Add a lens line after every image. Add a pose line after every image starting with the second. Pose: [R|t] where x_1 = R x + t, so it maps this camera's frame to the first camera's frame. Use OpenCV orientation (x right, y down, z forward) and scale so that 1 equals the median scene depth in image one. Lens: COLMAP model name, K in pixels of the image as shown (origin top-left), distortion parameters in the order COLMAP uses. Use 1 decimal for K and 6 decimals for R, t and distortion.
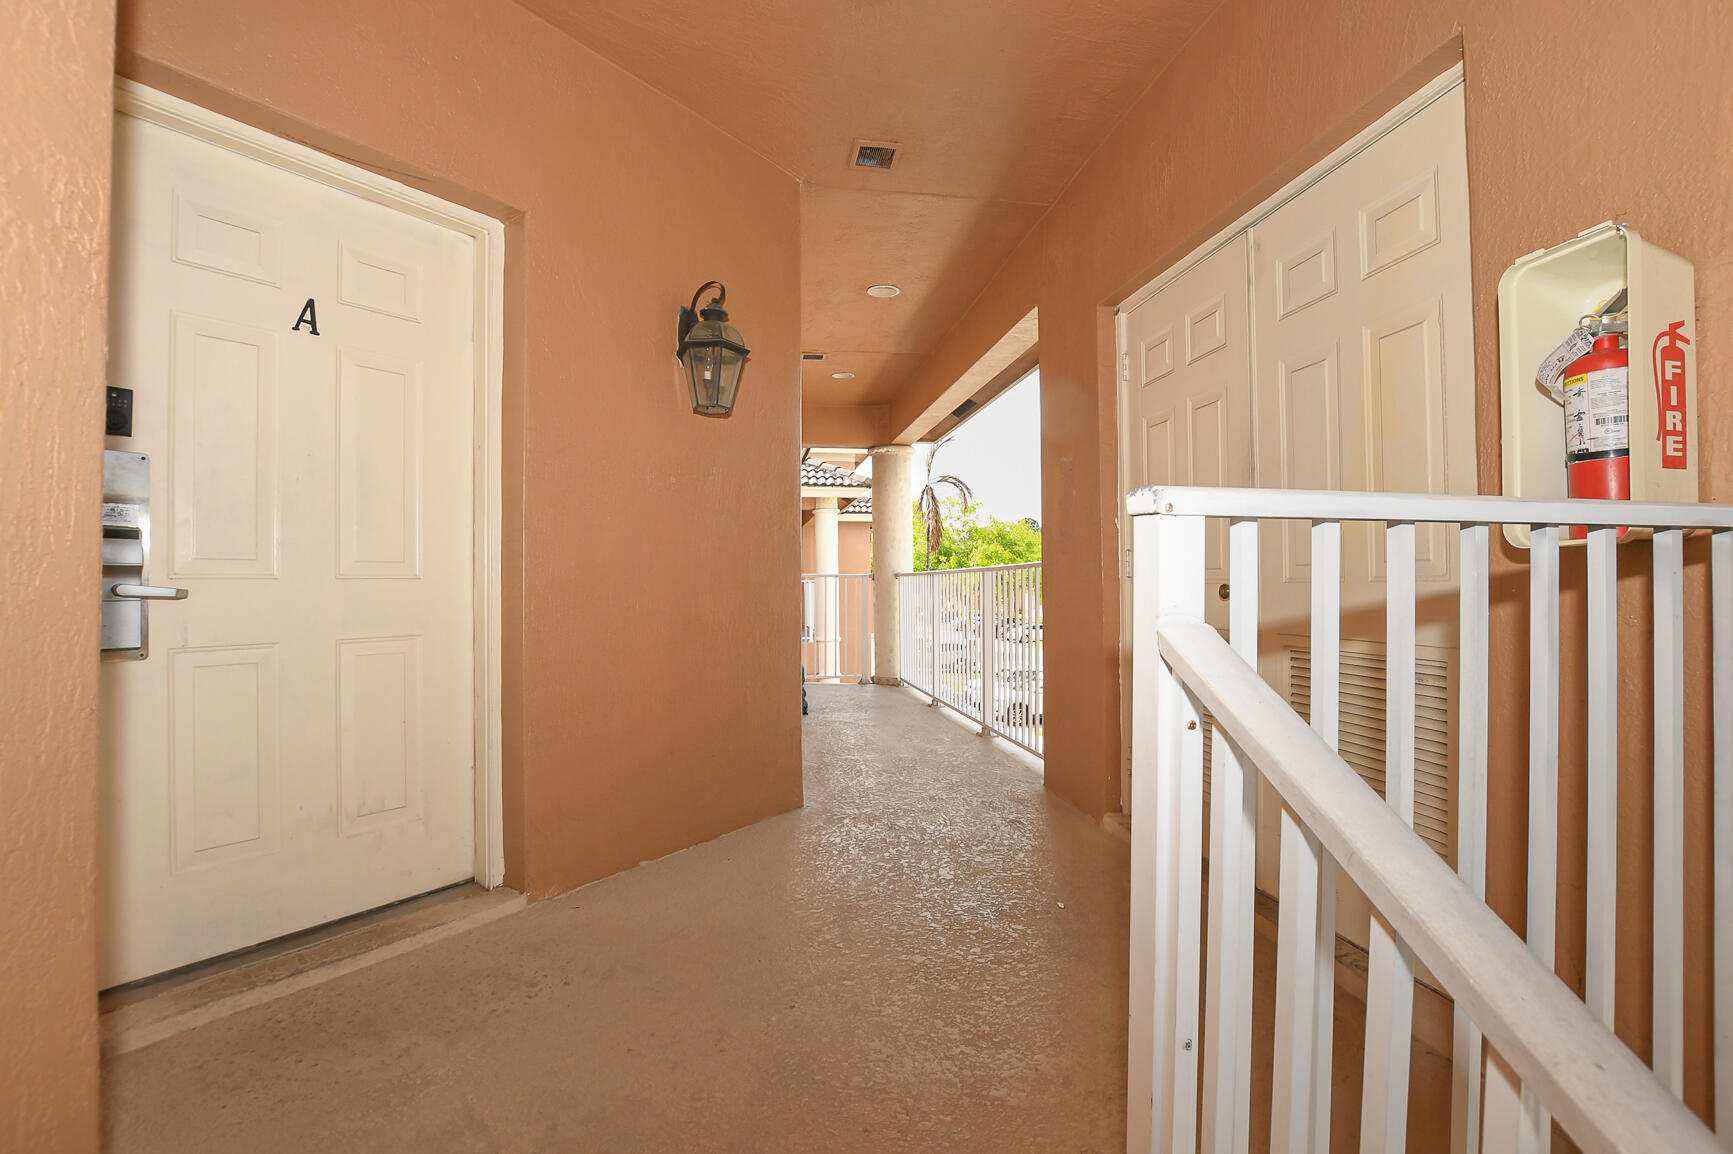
lens RADIAL K [[775.1, 0, 871.1], [0, 775.1, 576.8], [0, 0, 1]] dist [-0.039235, 0.007698]
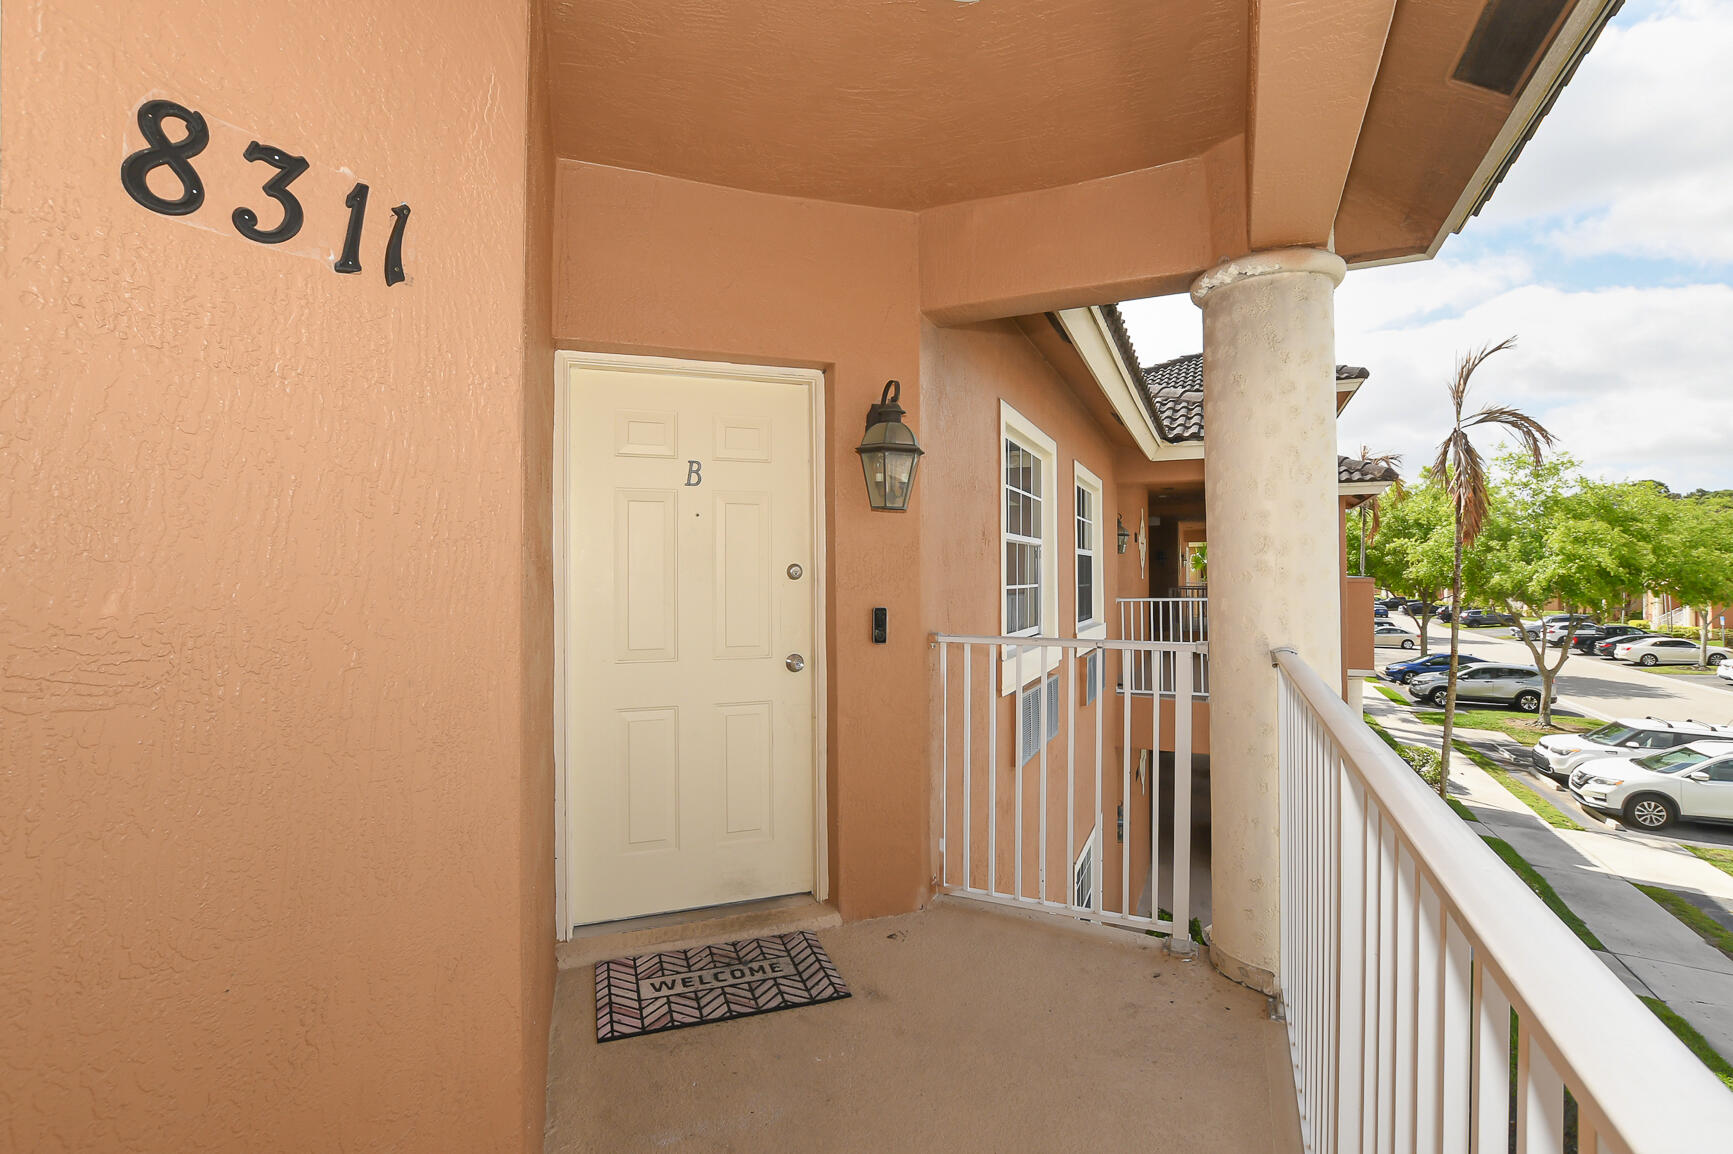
lens RADIAL K [[775.1, 0, 871.1], [0, 775.1, 576.8], [0, 0, 1]] dist [-0.039235, 0.007698]
pose [[0.825157, -0.004272, -0.564887, 0.029175], [0.011623, 0.999888, 0.009417, -0.015293], [0.564783, -0.014336, 0.825115, 0.252608]]
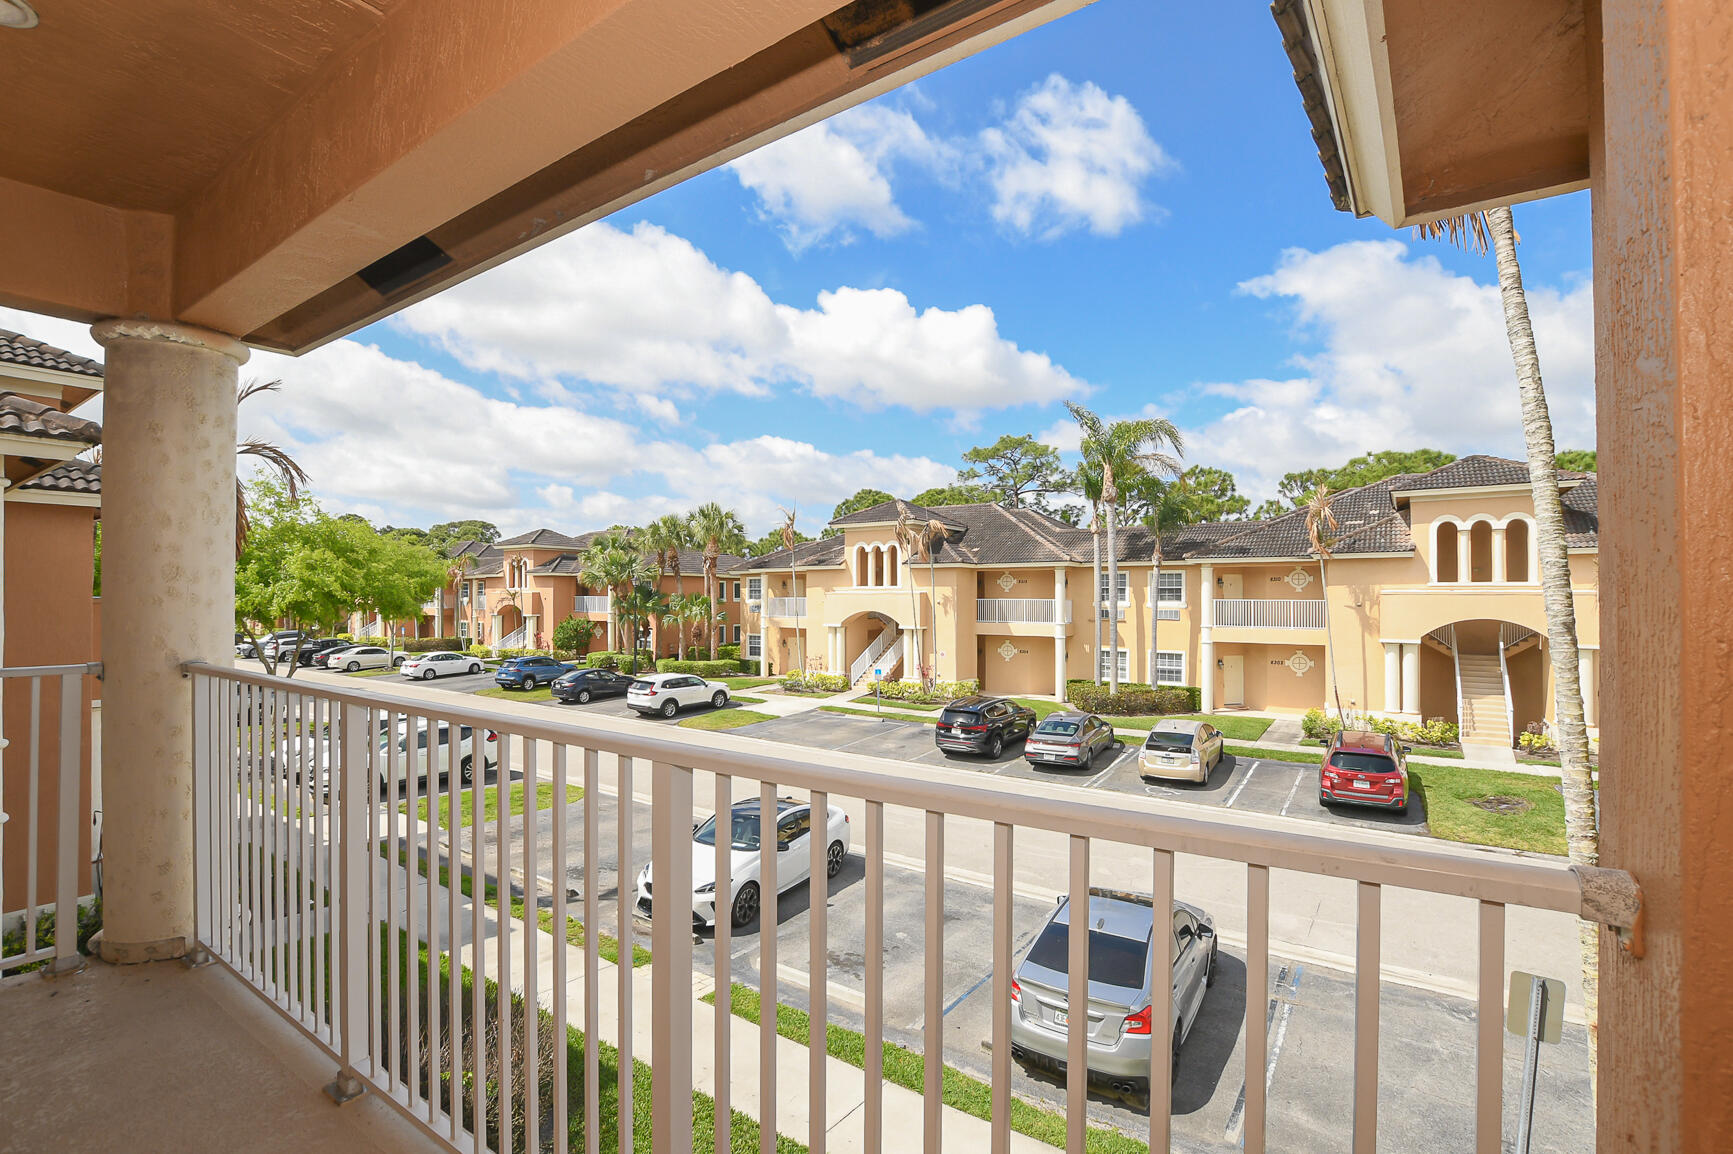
lens RADIAL K [[775.1, 0, 871.1], [0, 775.1, 576.8], [0, 0, 1]] dist [-0.039235, 0.007698]
pose [[0.694081, 0.020702, 0.719599, -0.000230], [-0.012920, 0.999784, -0.016300, -0.017365], [-0.719781, 0.002016, 0.694198, 0.196022]]
